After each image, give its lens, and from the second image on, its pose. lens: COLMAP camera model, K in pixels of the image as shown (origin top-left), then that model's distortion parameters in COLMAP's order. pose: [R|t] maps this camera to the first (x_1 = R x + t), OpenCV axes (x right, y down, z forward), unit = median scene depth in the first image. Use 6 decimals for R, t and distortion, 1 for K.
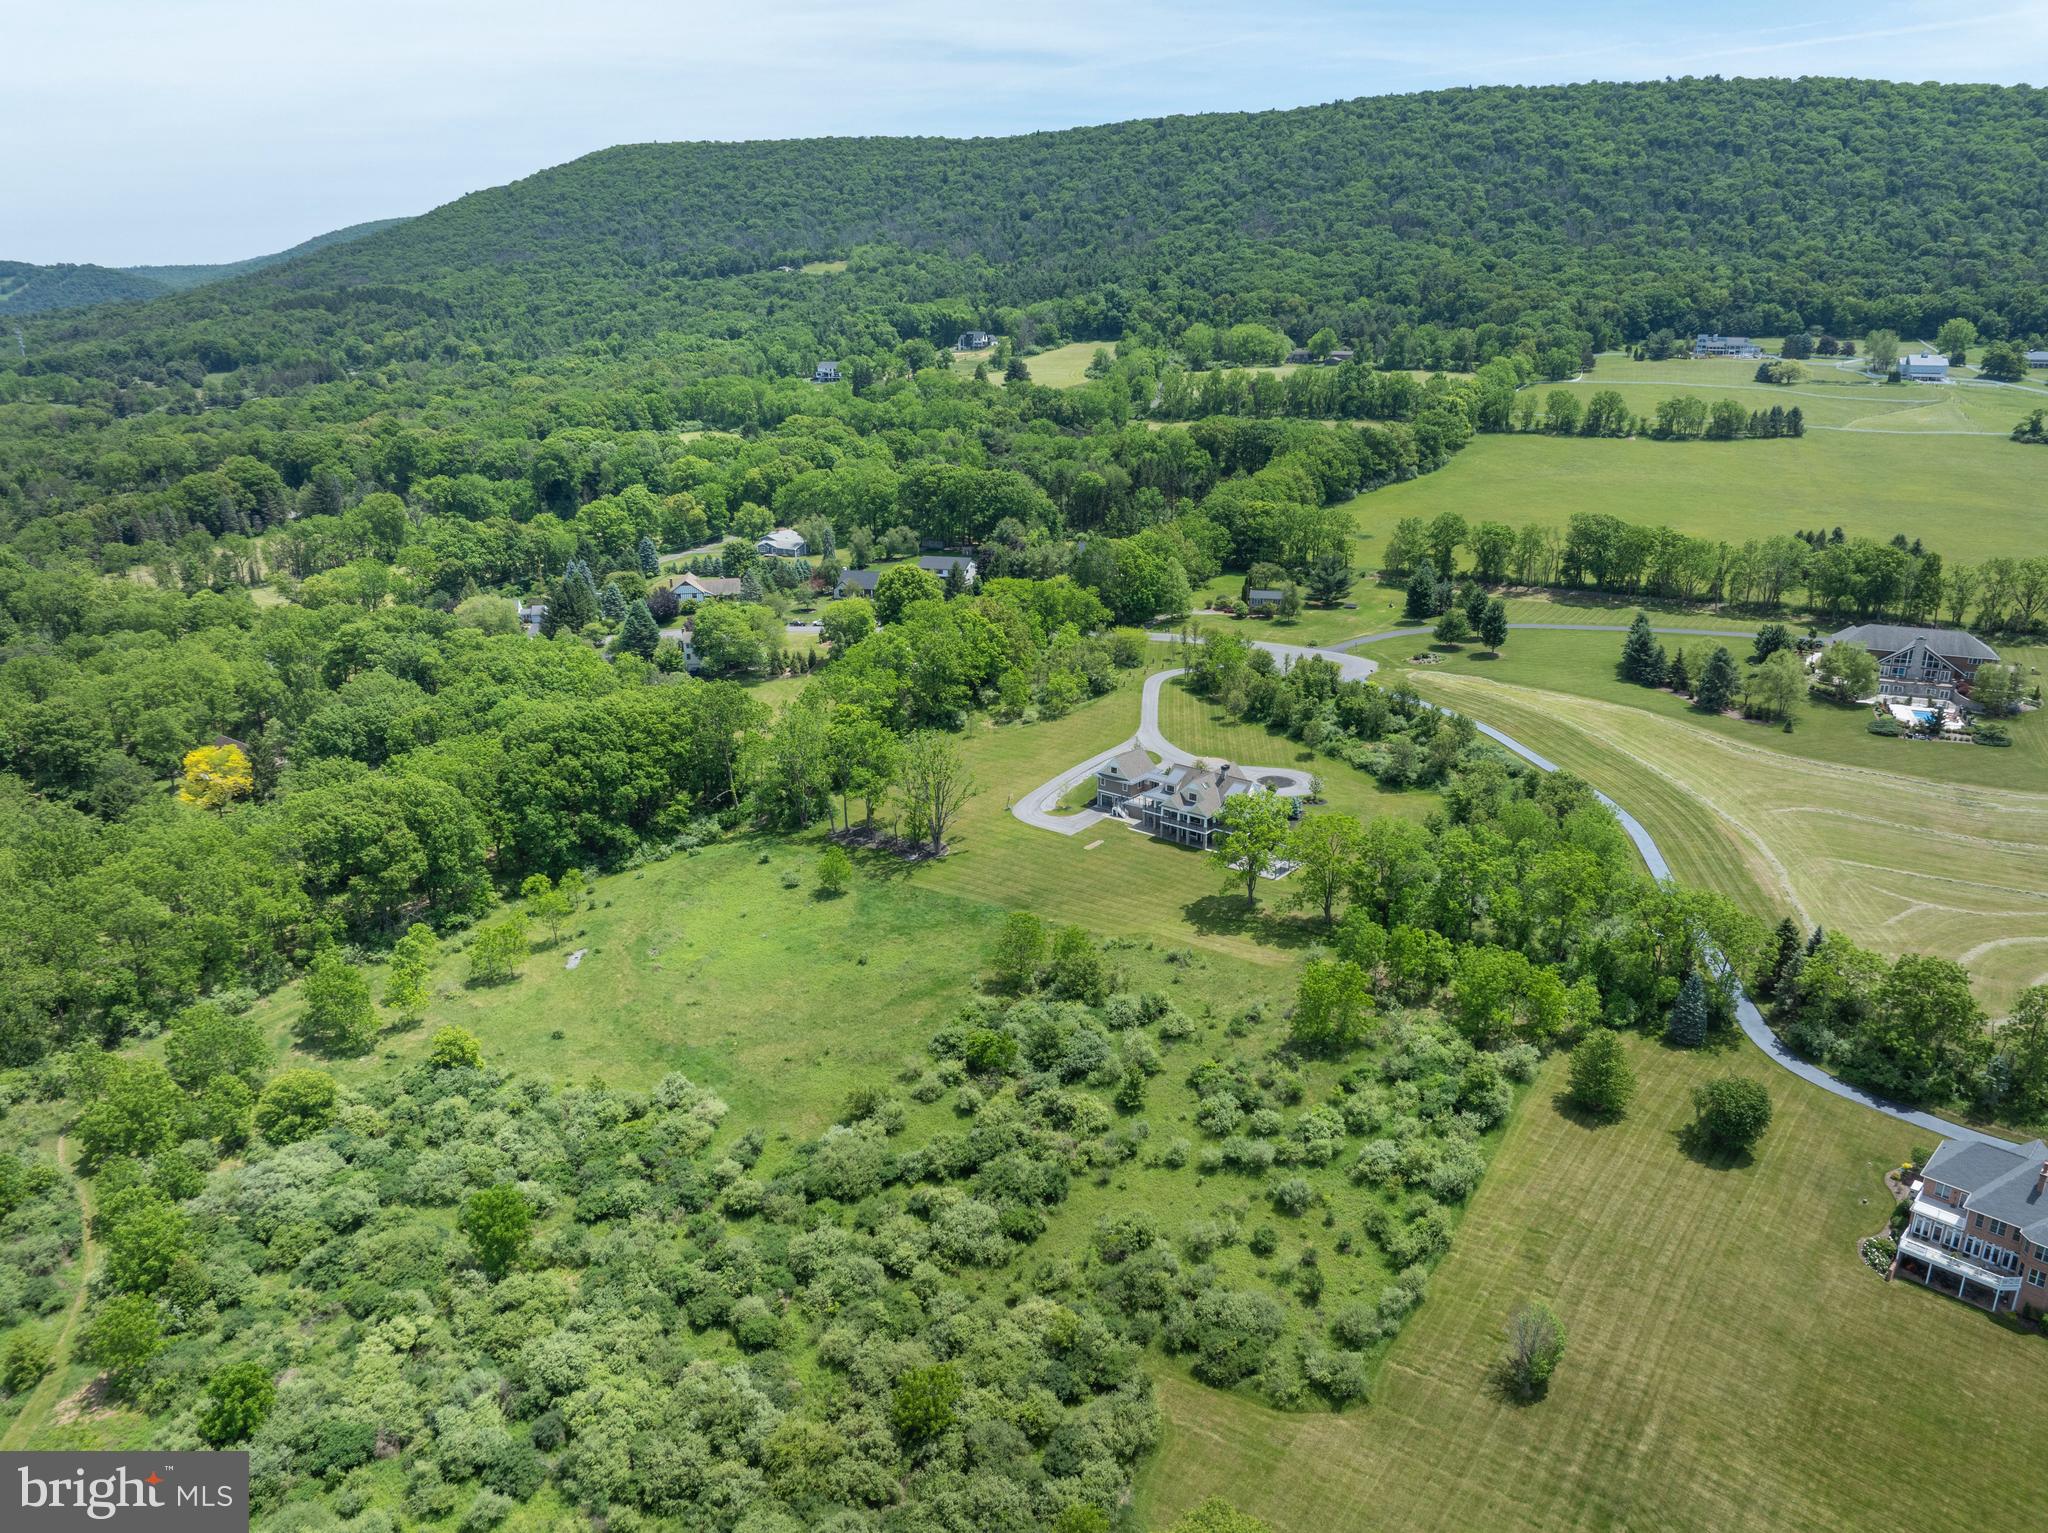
lens RADIAL K [[1439.8, 0, 1028.8], [0, 1439.8, 763.3], [0, 0, 1]] dist [-0.041066, 0.009833]
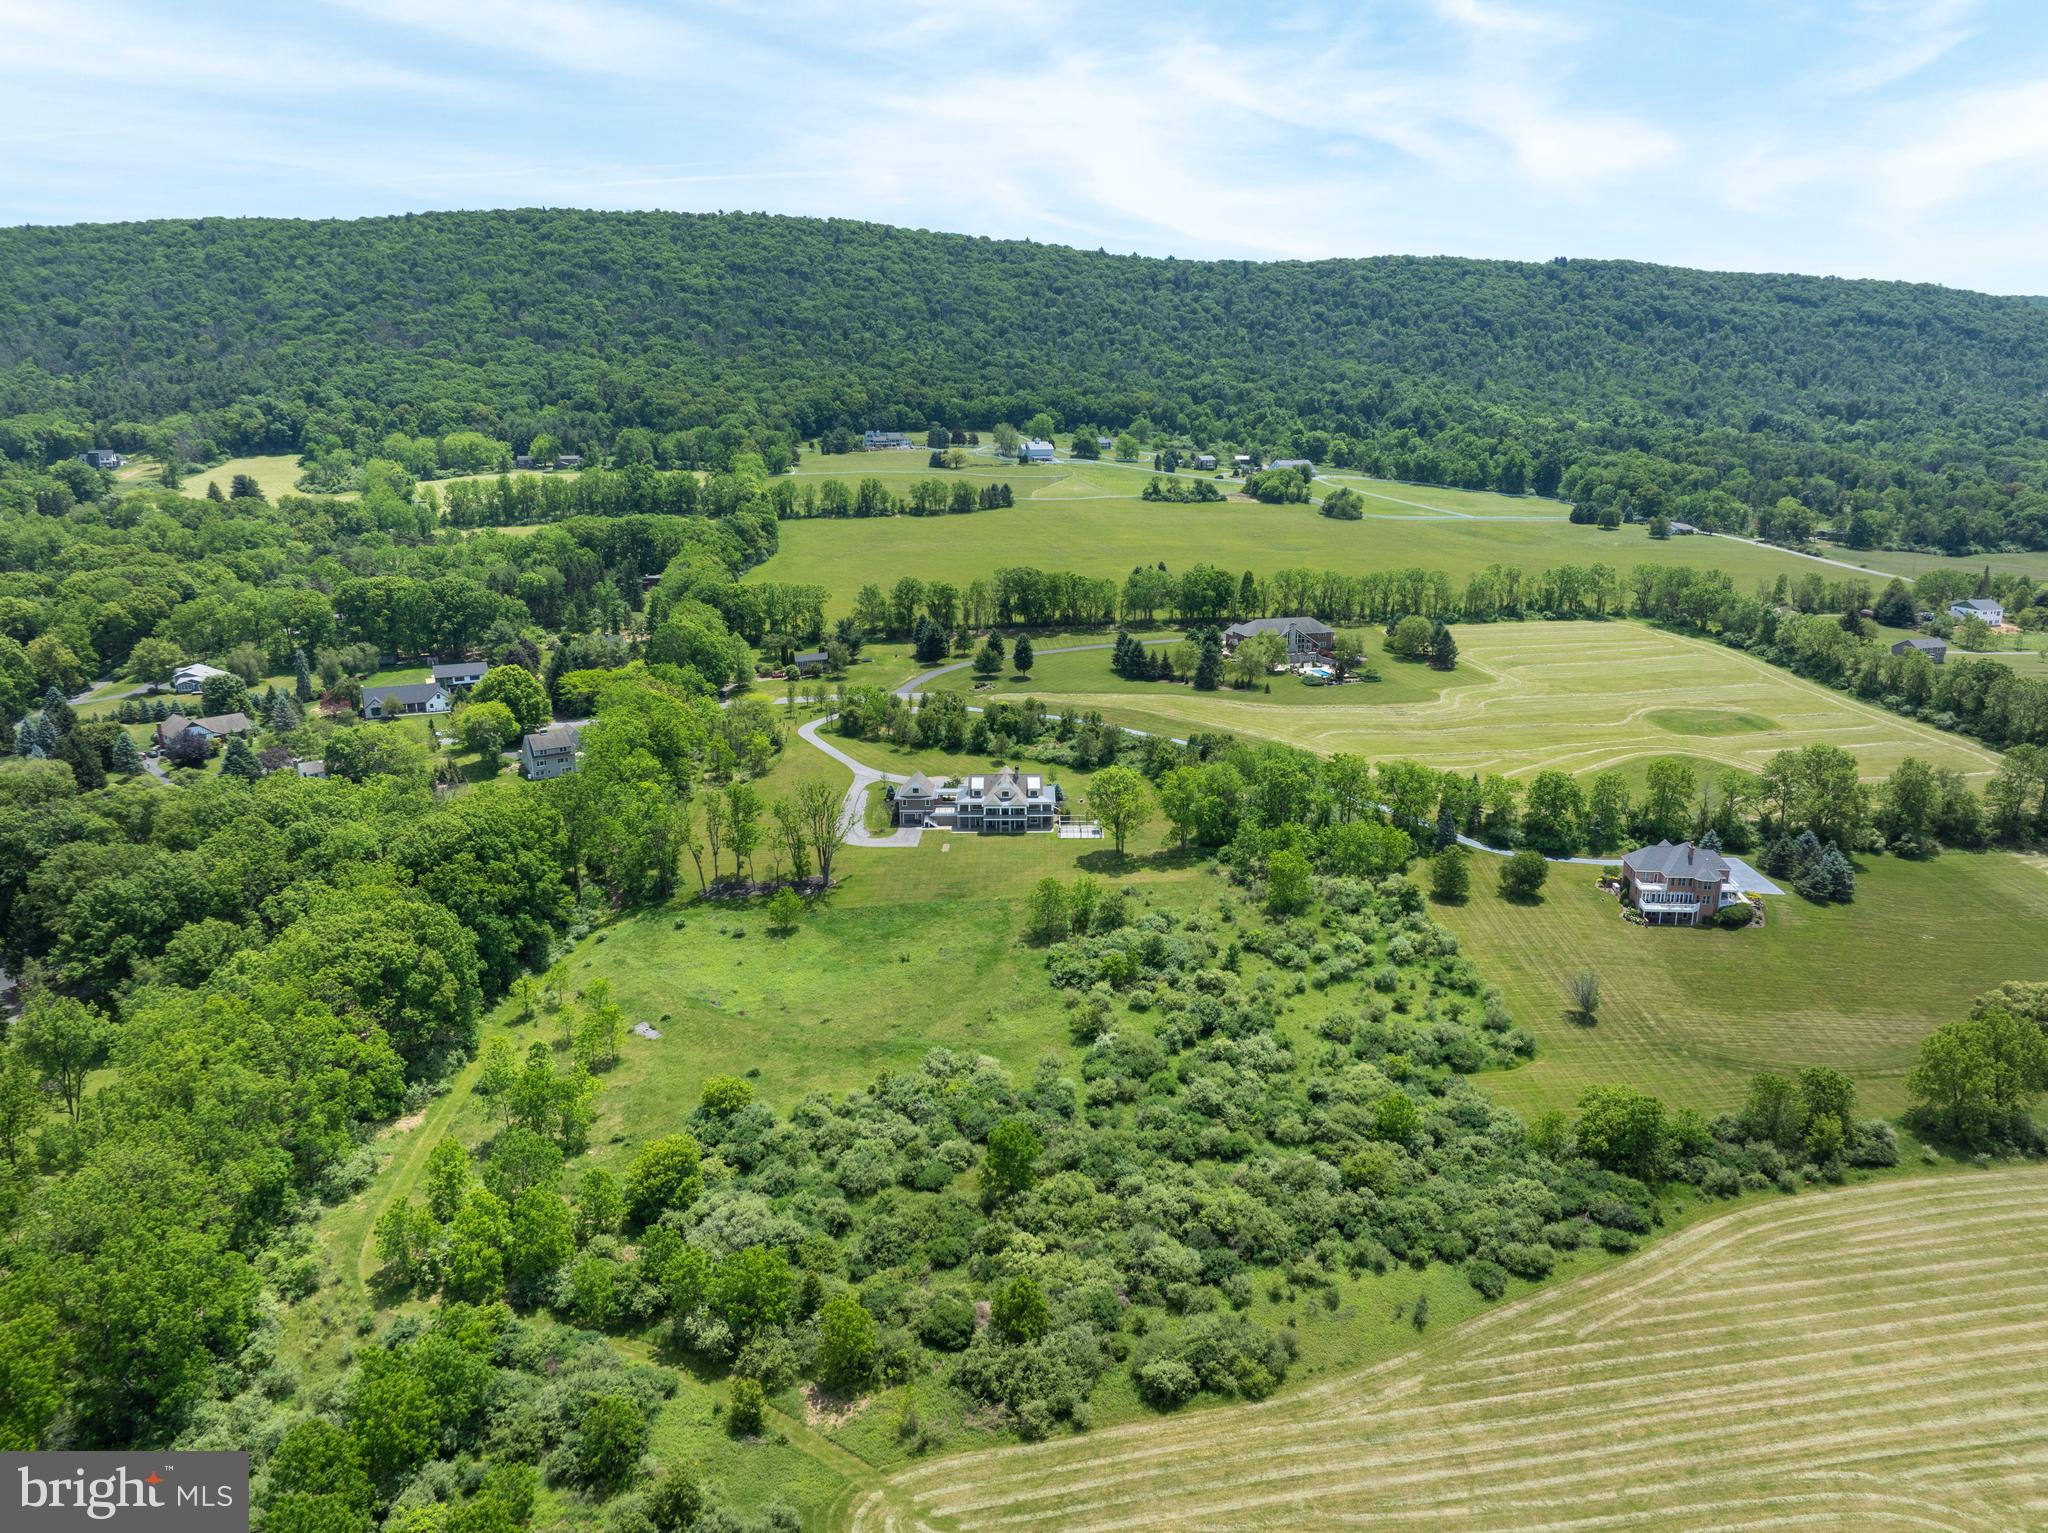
lens RADIAL K [[1439.8, 0, 1019.2], [0, 1439.8, 772.1], [0, 0, 1]] dist [-0.041066, 0.009833]
pose [[0.780042, -0.158376, 0.605353, -0.255429], [0.197061, 0.980388, 0.002567, 0.001453], [-0.593887, 0.117289, 0.795953, -0.001605]]
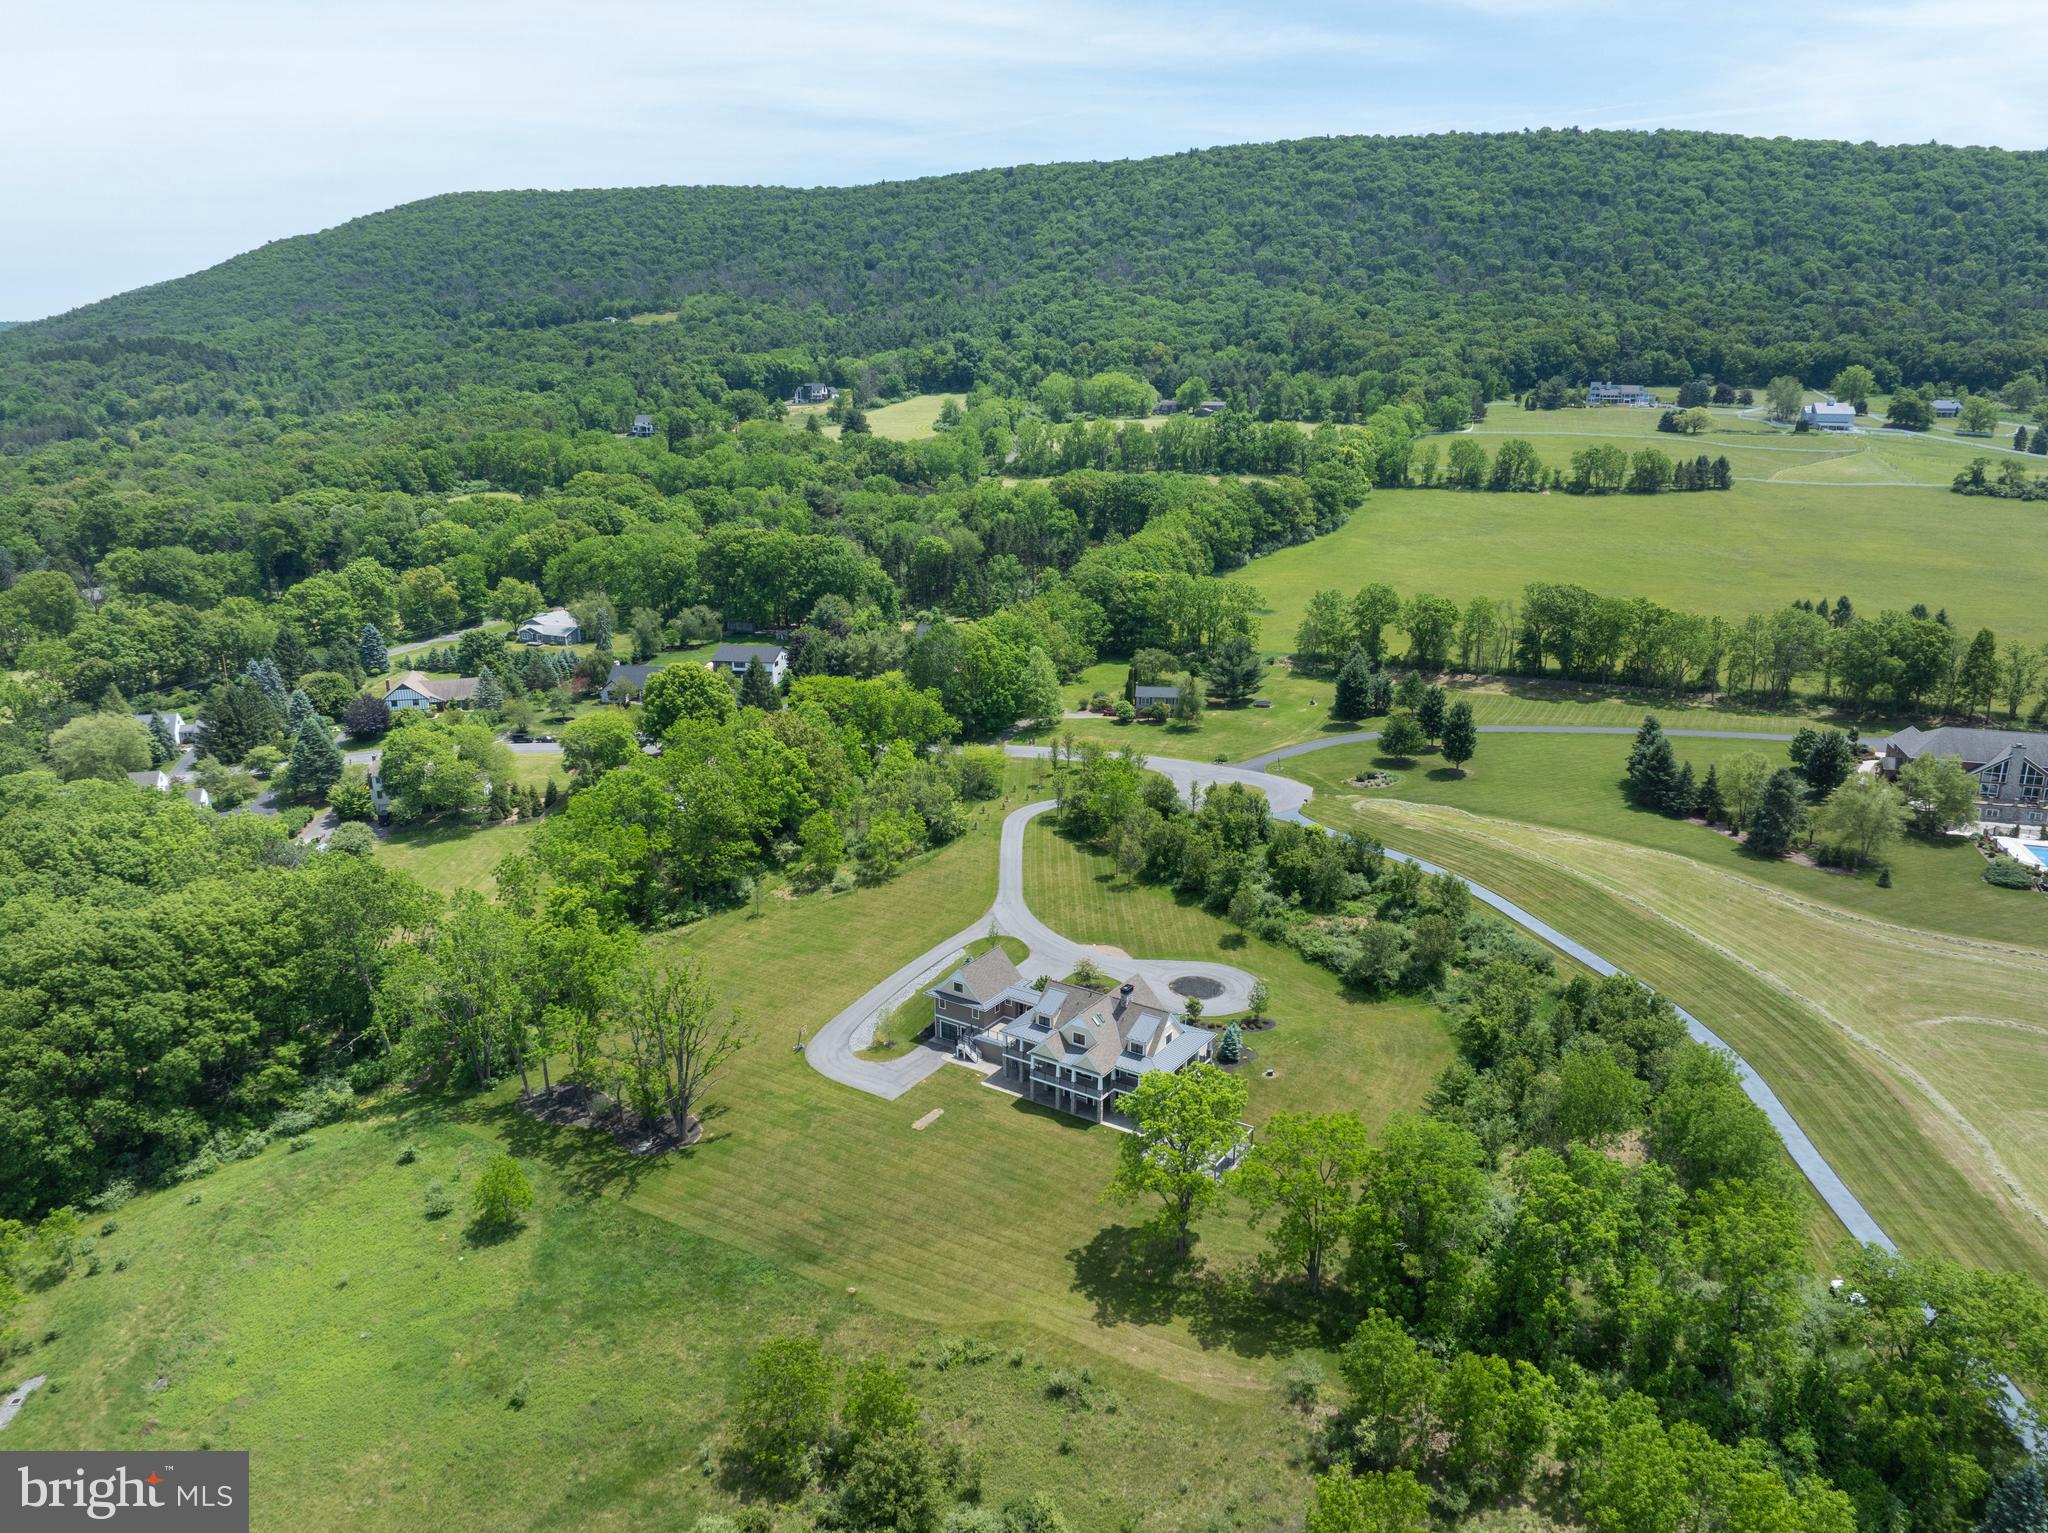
lens RADIAL K [[1439.8, 0, 1032.9], [0, 1439.8, 767.6], [0, 0, 1]] dist [-0.041066, 0.009833]
pose [[0.995103, -0.022994, 0.096134, 0.013890], [0.026677, 0.998952, -0.037201, -0.030540], [-0.095178, 0.039584, 0.994673, 0.143624]]
